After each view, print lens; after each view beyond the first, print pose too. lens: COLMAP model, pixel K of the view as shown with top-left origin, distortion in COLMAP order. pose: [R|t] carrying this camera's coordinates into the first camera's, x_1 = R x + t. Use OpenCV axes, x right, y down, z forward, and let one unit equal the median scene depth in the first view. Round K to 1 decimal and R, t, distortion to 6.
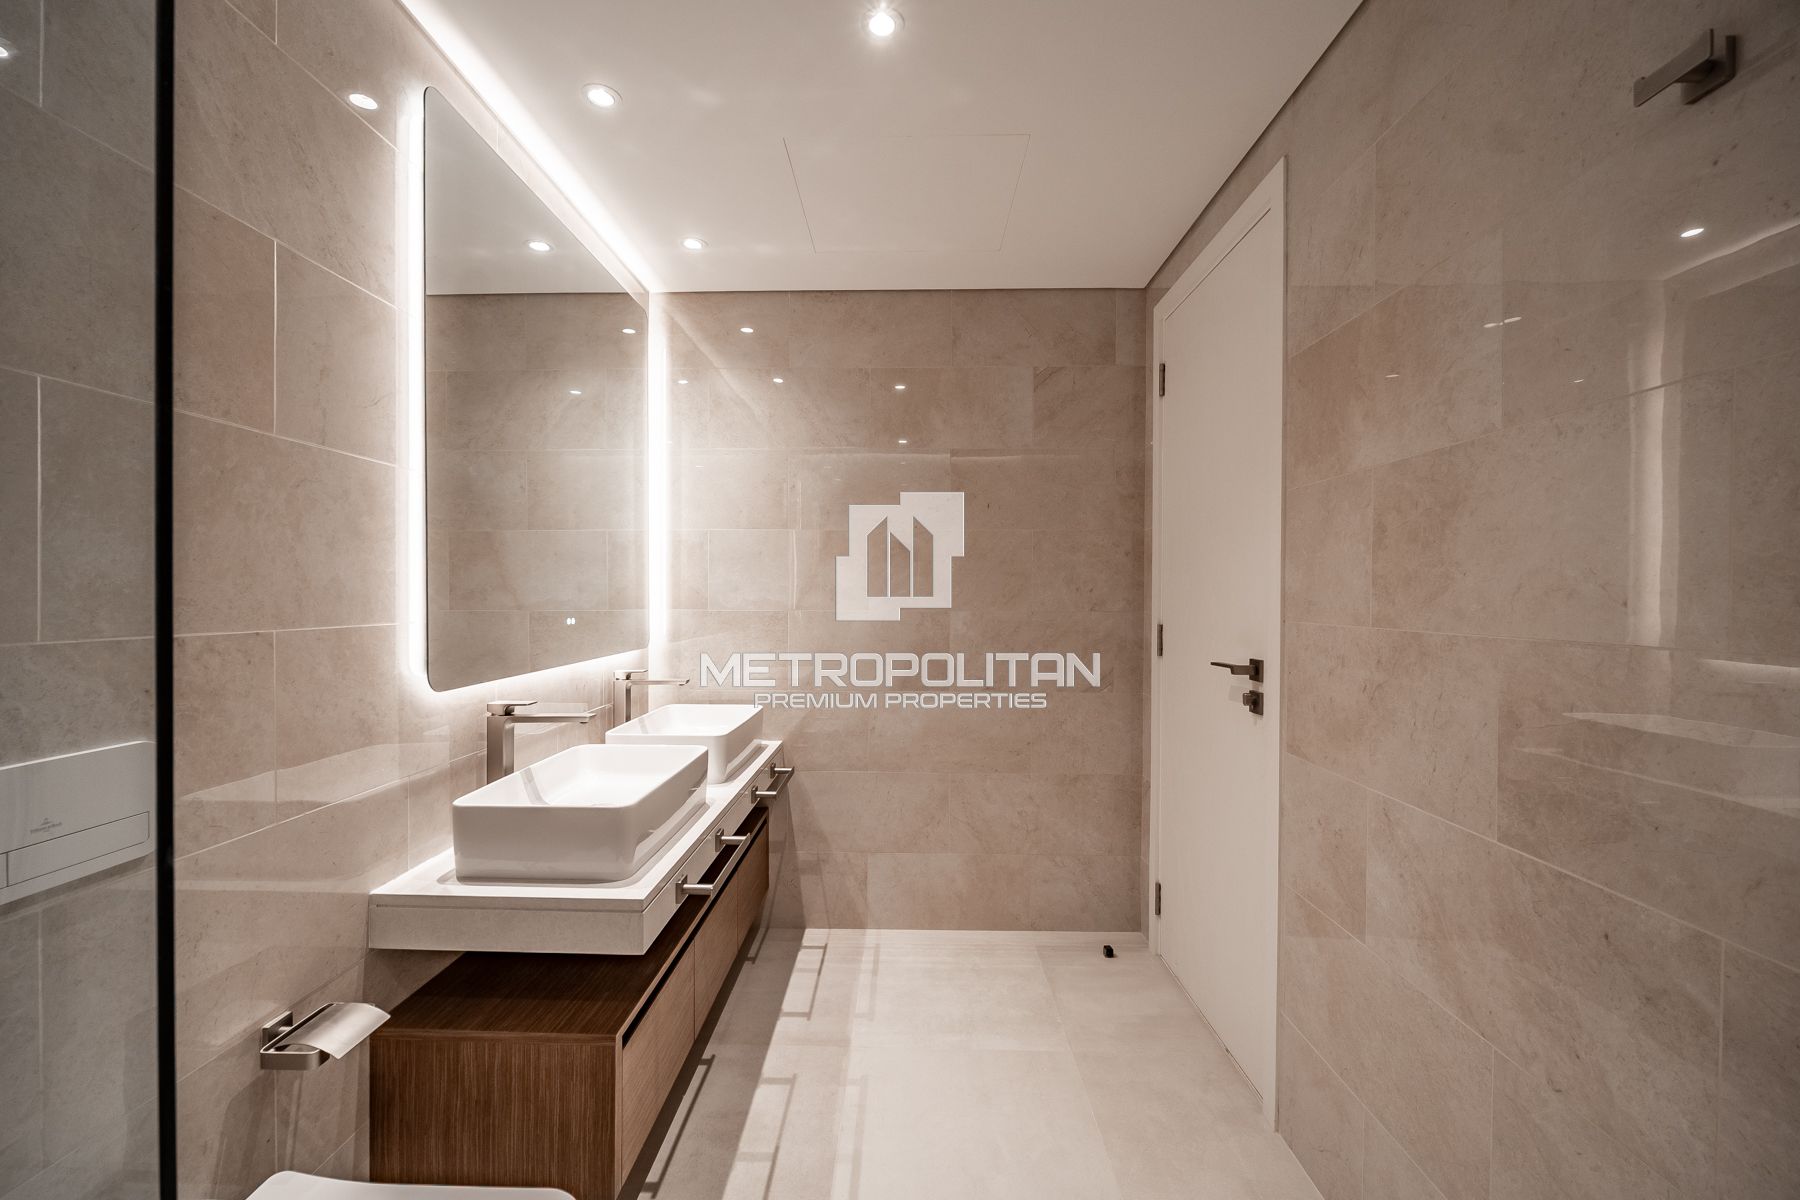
lens RADIAL K [[719.2, 0, 866.4], [0, 719.2, 604.9], [0, 0, 1]] dist [-0.001922, -0.002623]
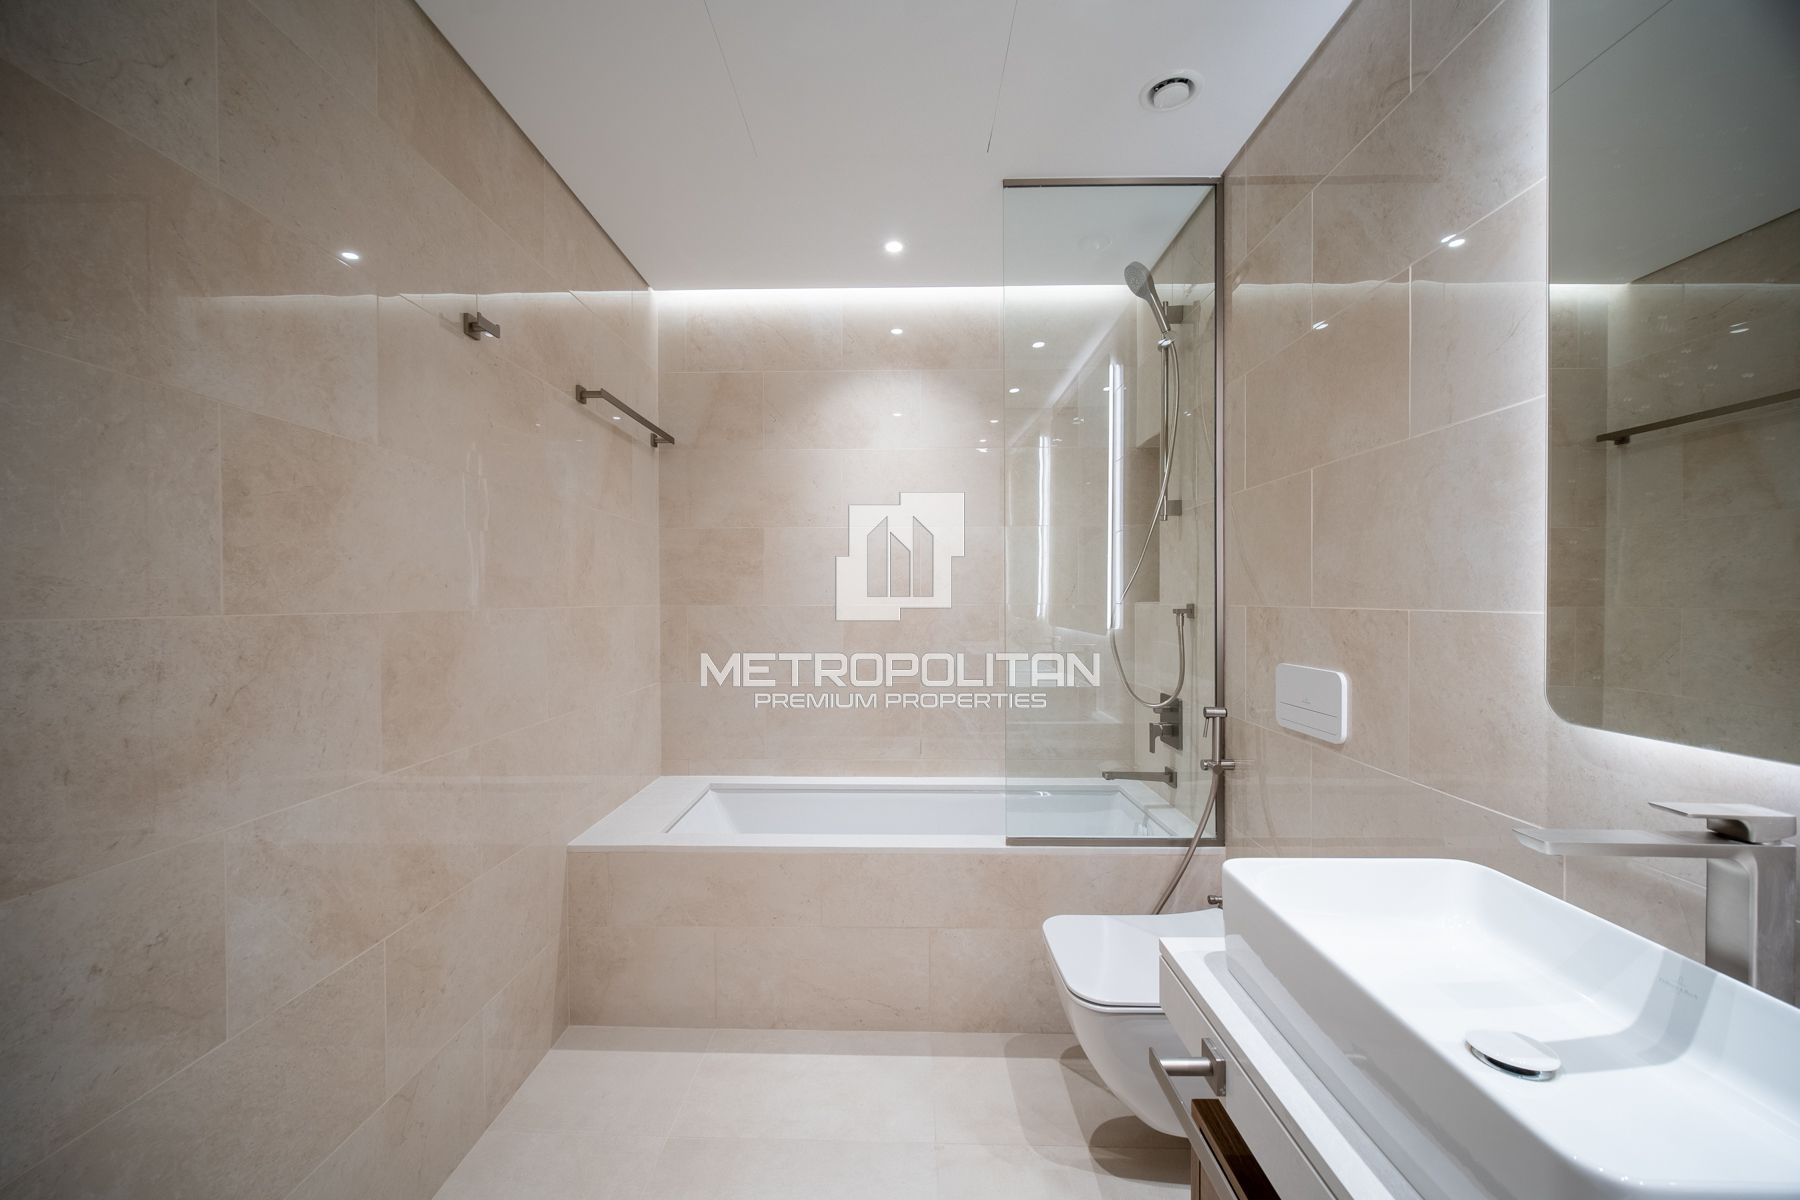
lens RADIAL K [[719.2, 0, 911.6], [0, 719.2, 607.7], [0, 0, 1]] dist [-0.001922, -0.002623]
pose [[-0.997744, 0.000612, -0.067126, 0.036305], [-0.001118, 0.999668, 0.025739, 0.003608], [0.067119, 0.025756, -0.997412, 1.972651]]
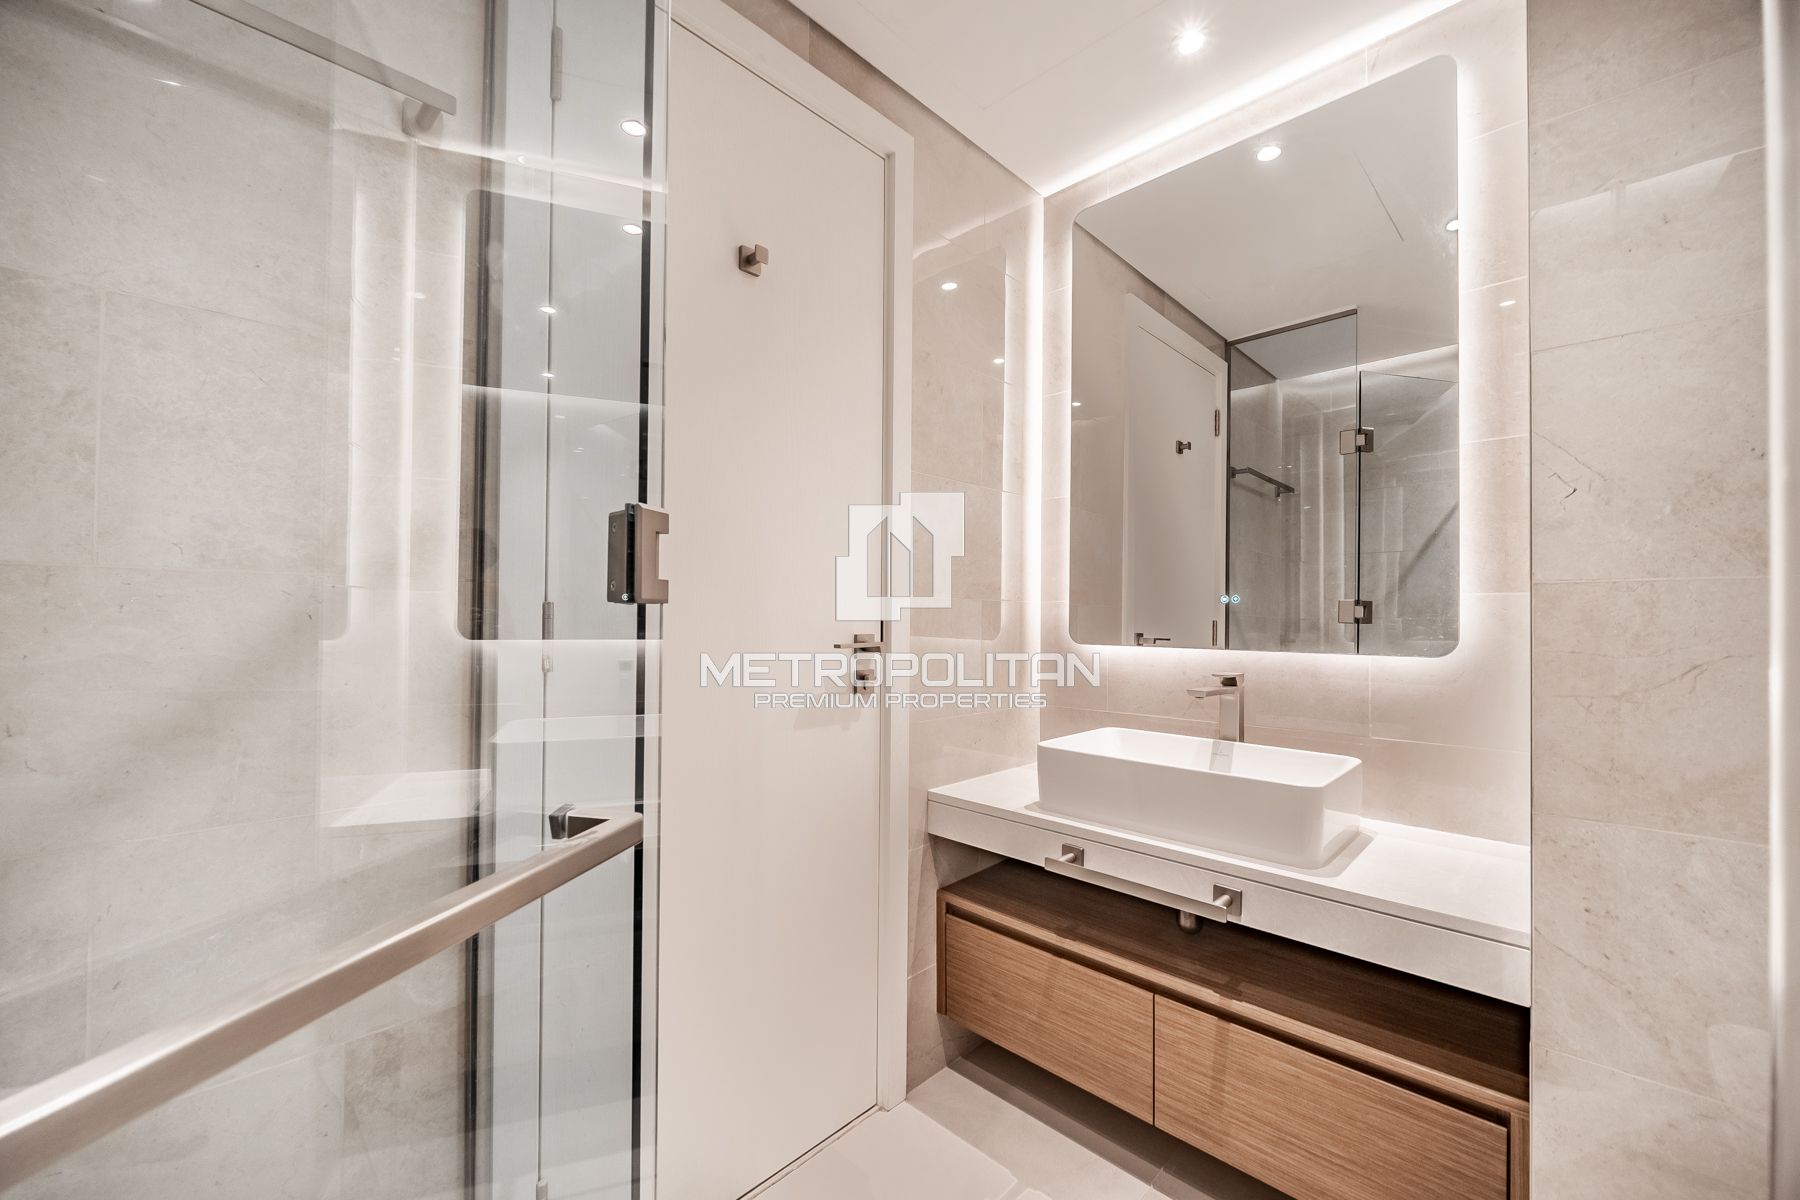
lens RADIAL K [[719.2, 0, 897.2], [0, 719.2, 604.4], [0, 0, 1]] dist [-0.001922, -0.002623]
pose [[-0.772981, -0.007070, 0.634390, 0.022657], [-0.002825, 0.999966, 0.007703, -0.013272], [-0.634423, 0.004162, -0.772975, 2.740136]]
